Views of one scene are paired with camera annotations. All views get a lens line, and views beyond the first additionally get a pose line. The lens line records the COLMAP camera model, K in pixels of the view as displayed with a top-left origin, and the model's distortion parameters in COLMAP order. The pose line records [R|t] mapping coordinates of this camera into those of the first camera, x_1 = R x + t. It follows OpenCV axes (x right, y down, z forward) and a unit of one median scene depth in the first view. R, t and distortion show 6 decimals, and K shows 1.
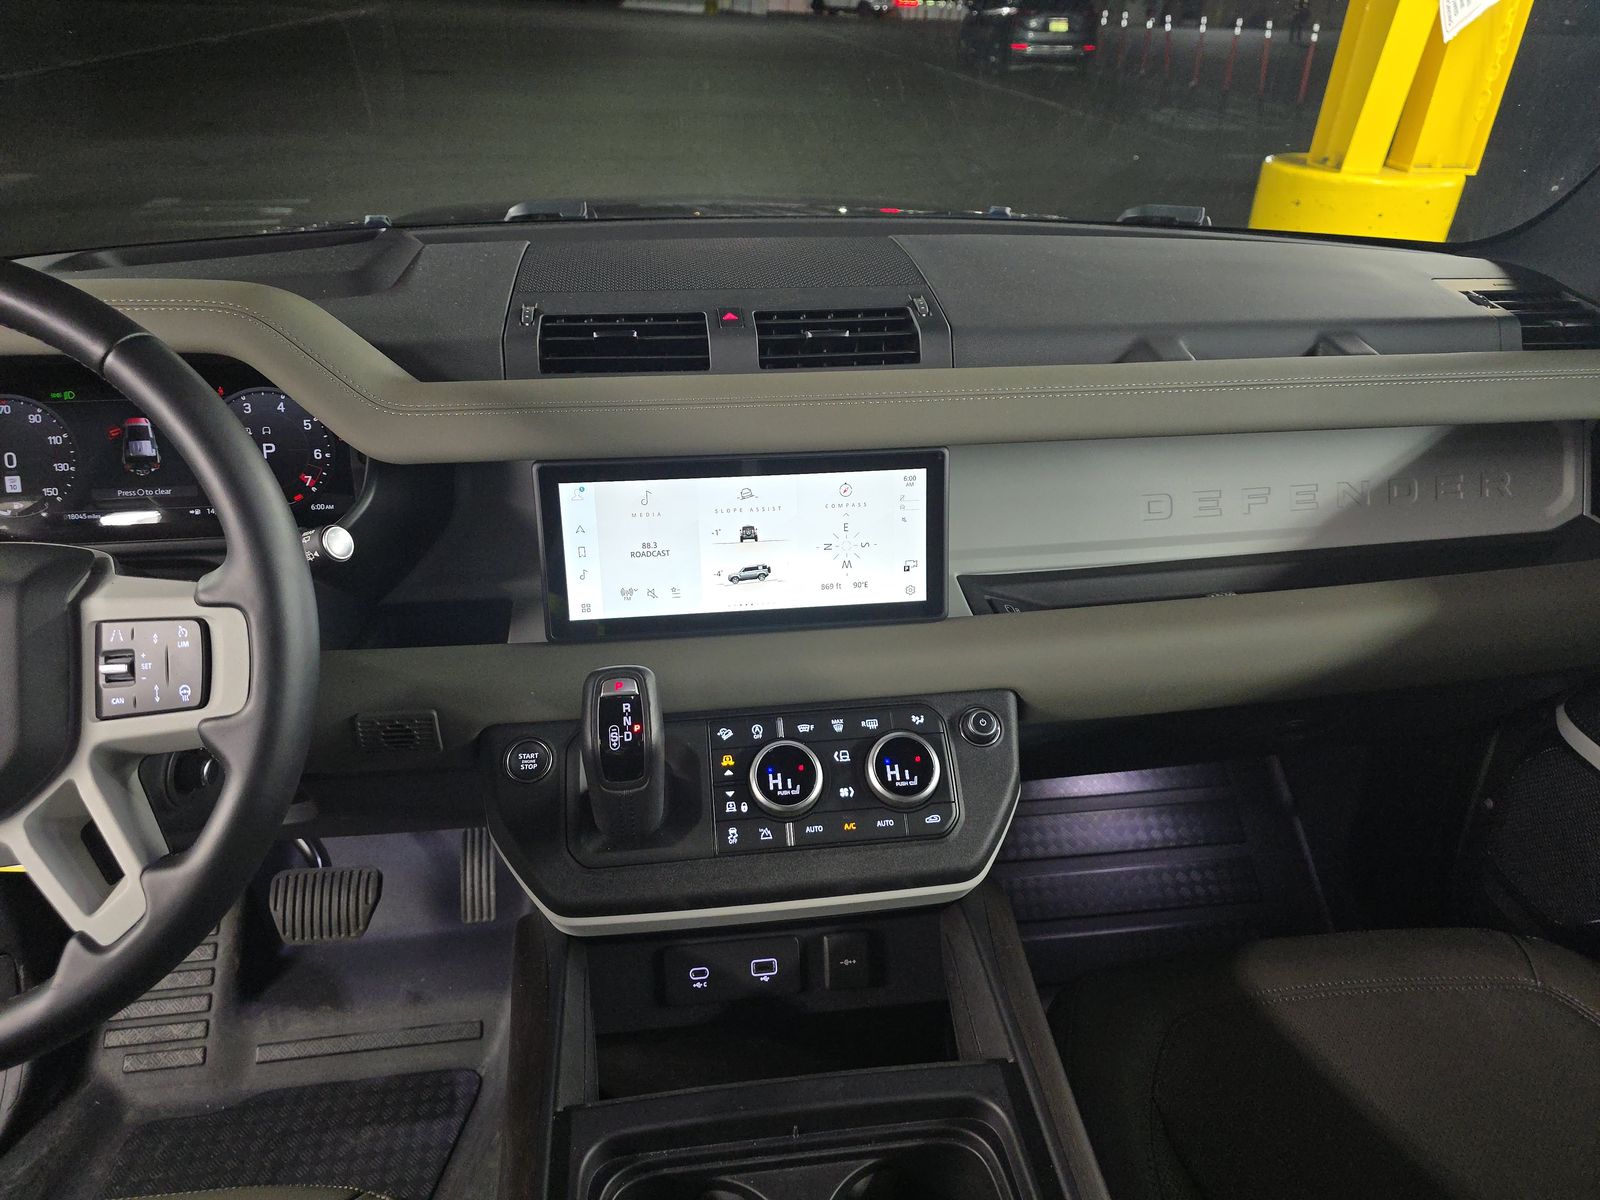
lens RADIAL K [[1078.9, 0, 801.3], [0, 1078.9, 621.4], [0, 0, 1]] dist [0.055278, -0.049687]
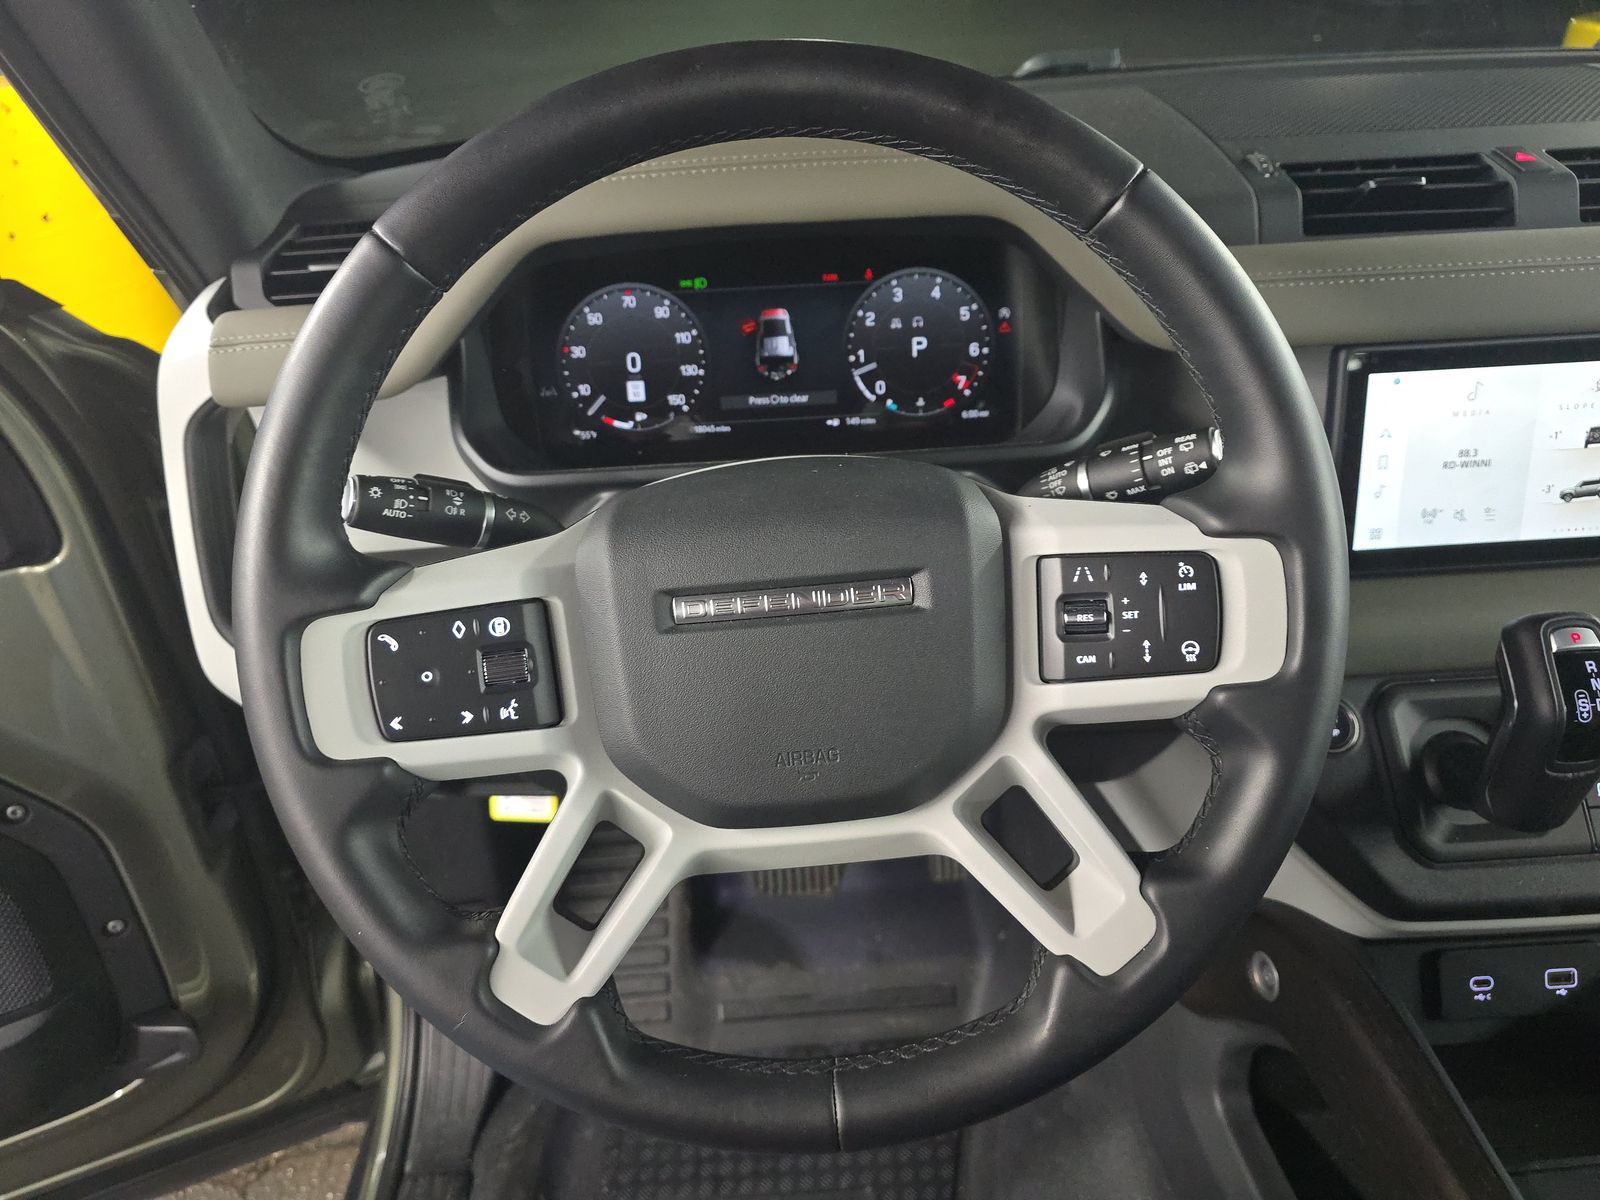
lens RADIAL K [[1078.9, 0, 801.3], [0, 1078.9, 621.4], [0, 0, 1]] dist [0.055278, -0.049687]
pose [[0.996819, 0.004143, -0.079596, -0.523885], [0.001584, 0.997422, 0.071748, -0.006299], [0.079688, -0.071646, 0.994242, 0.156721]]
